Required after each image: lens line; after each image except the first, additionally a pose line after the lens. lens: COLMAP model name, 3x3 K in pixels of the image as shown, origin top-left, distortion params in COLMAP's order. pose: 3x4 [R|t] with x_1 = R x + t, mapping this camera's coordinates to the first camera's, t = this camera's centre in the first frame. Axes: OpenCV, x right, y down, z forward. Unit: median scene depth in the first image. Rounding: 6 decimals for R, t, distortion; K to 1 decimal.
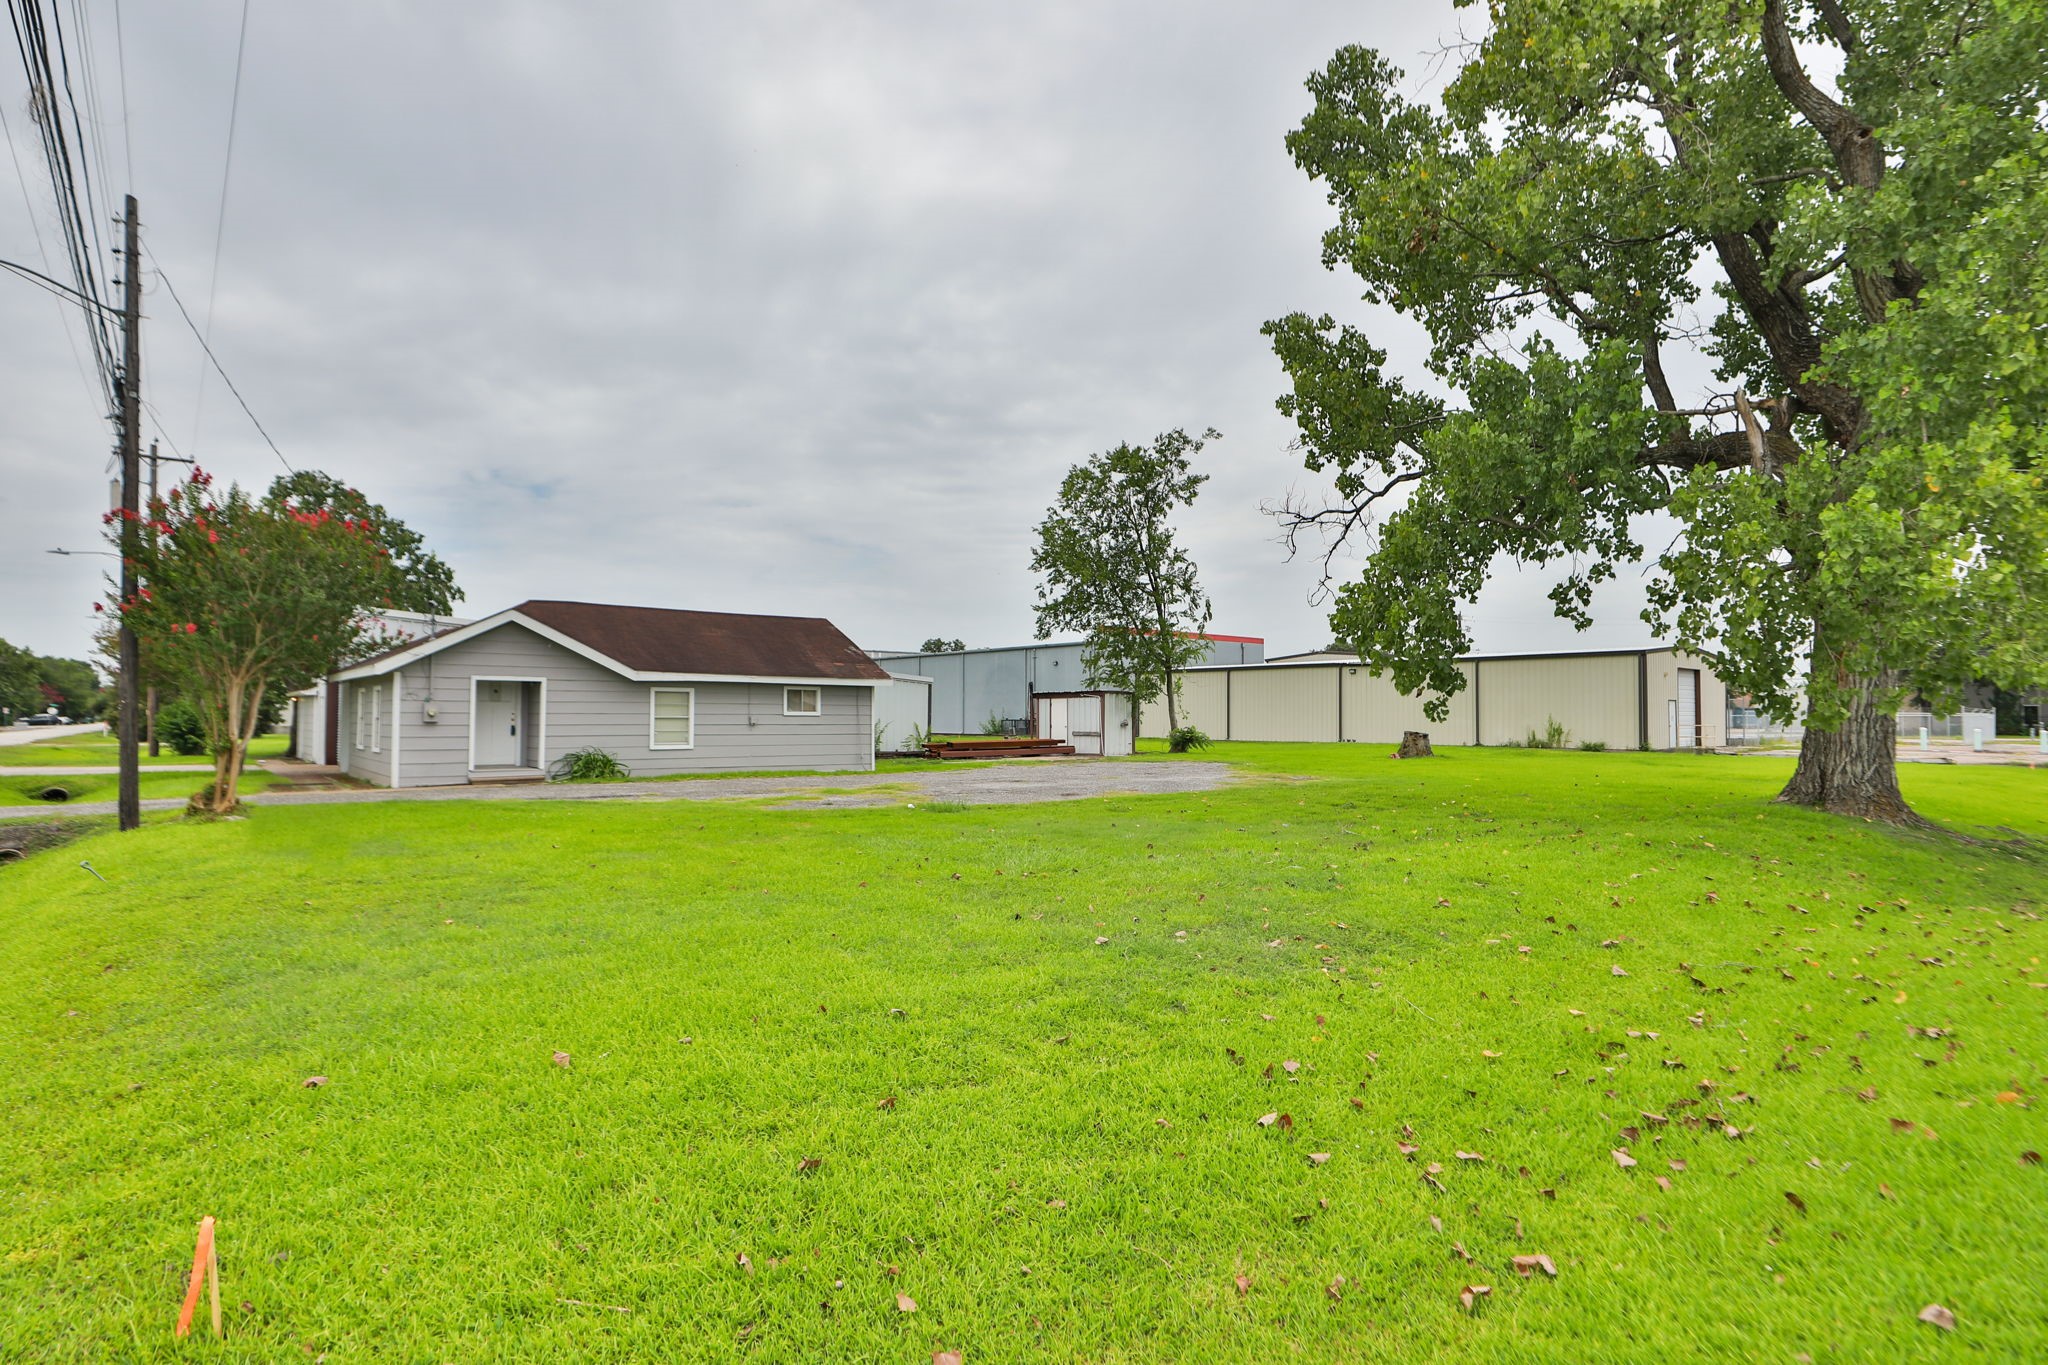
lens RADIAL K [[1089.5, 0, 1024.9], [0, 1089.5, 674.5], [0, 0, 1]] dist [-0.032521, 0.011607]
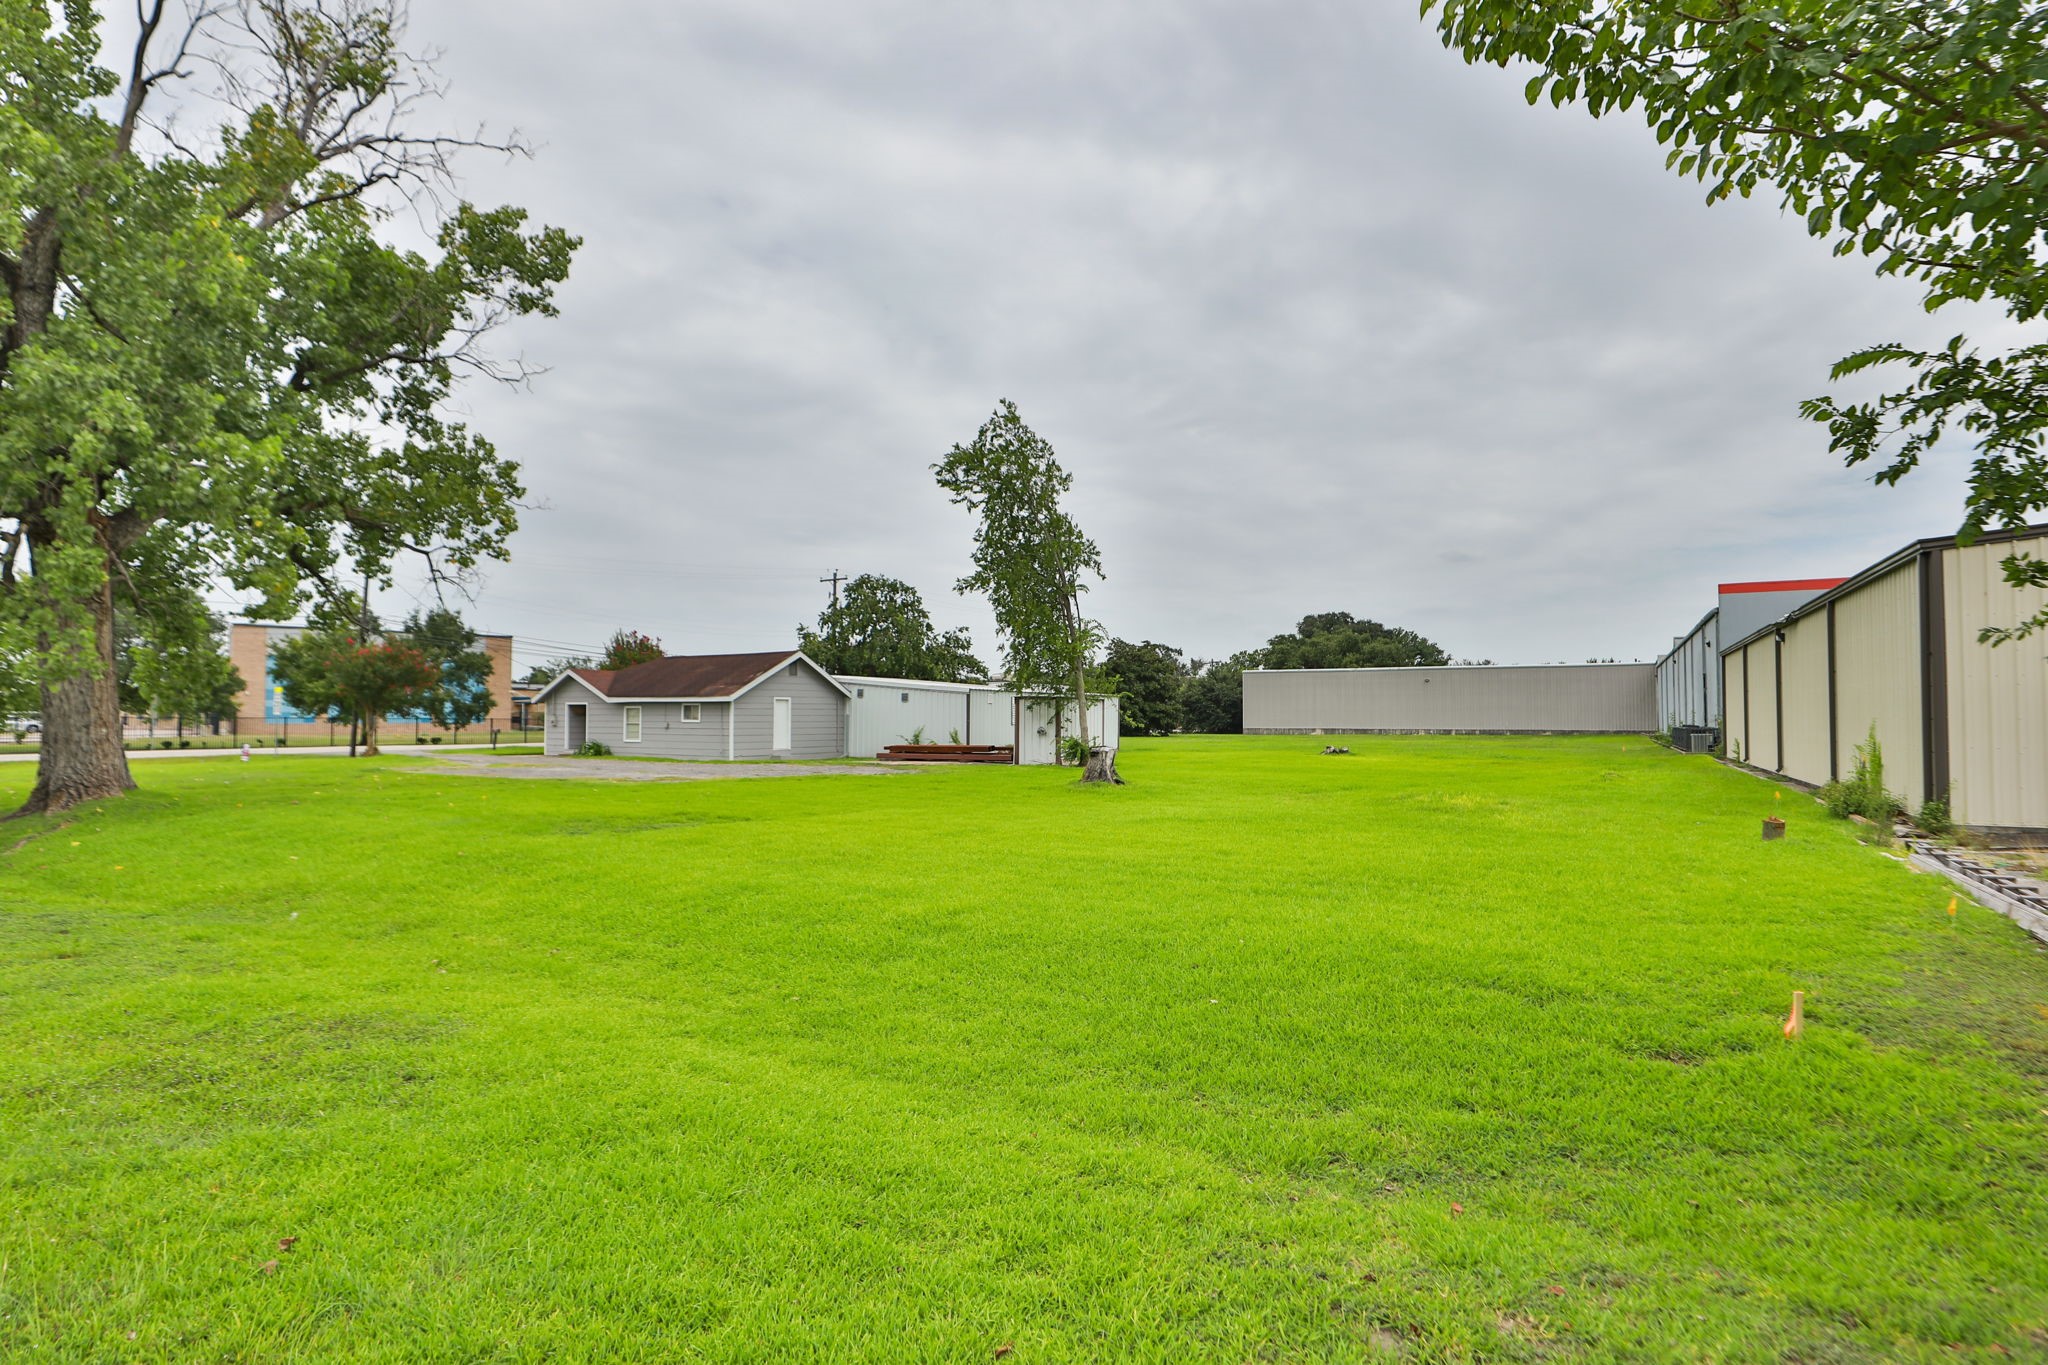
lens RADIAL K [[1025.8, 0, 1031.1], [0, 1025.8, 685.4], [0, 0, 1]] dist [-0.034227, 0.002718]
pose [[0.316413, -0.030660, -0.948126, 0.984876], [0.038473, 0.999070, -0.019468, 0.023883], [0.947841, -0.030317, 0.317298, 0.750880]]
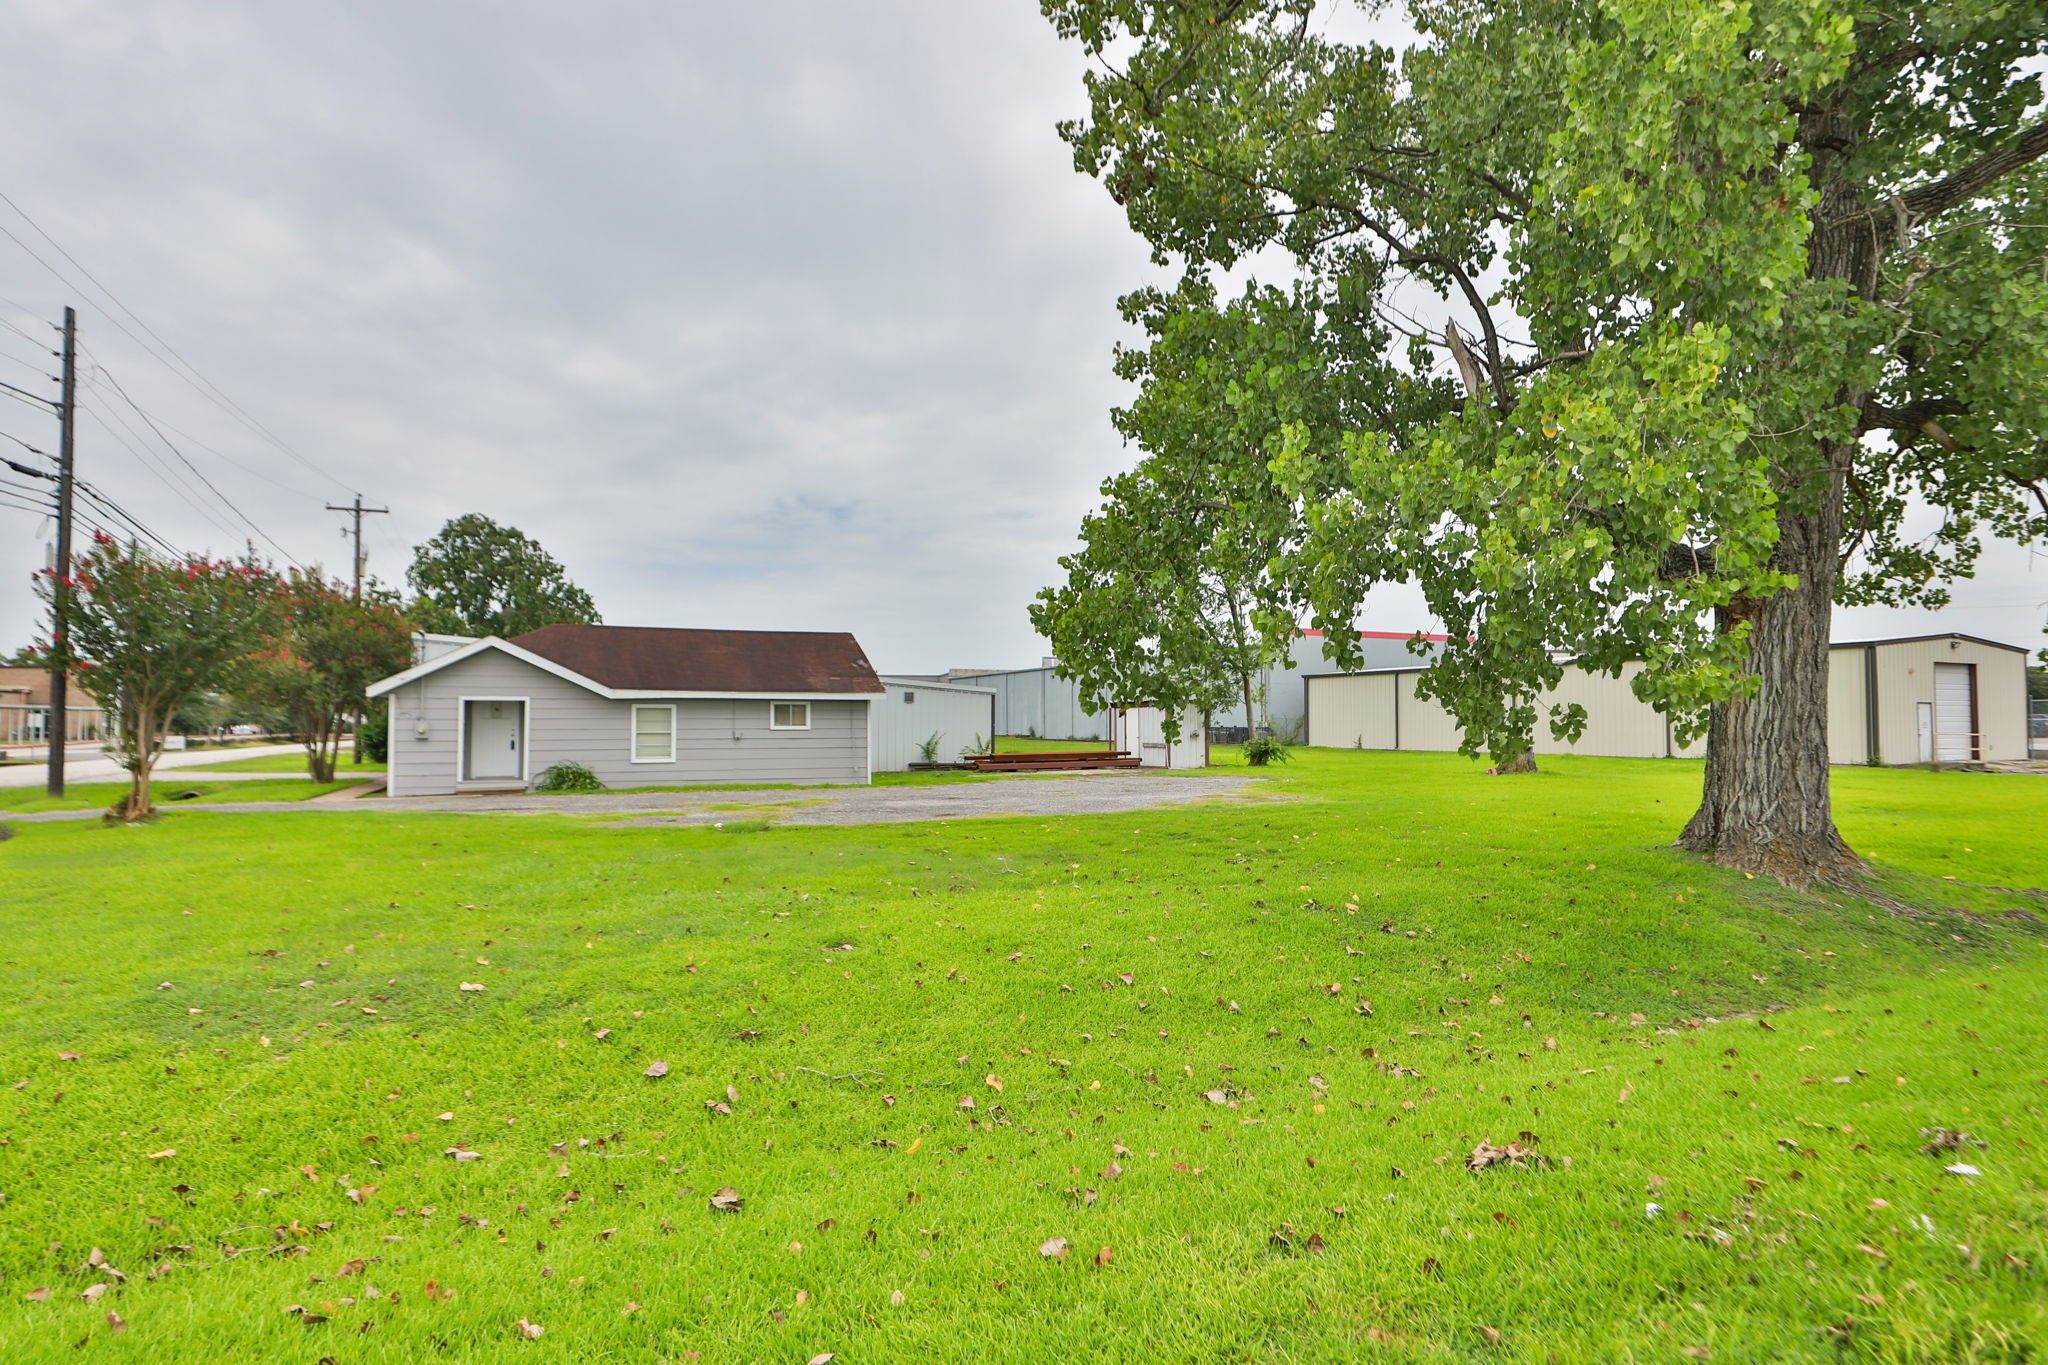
lens RADIAL K [[1089.5, 0, 1016.4], [0, 1089.5, 666.7], [0, 0, 1]] dist [-0.032521, 0.011607]
pose [[0.962775, -0.017651, -0.269729, 0.208806], [0.014808, 0.999811, -0.012572, -0.004167], [0.269900, 0.008110, 0.962854, 0.052311]]
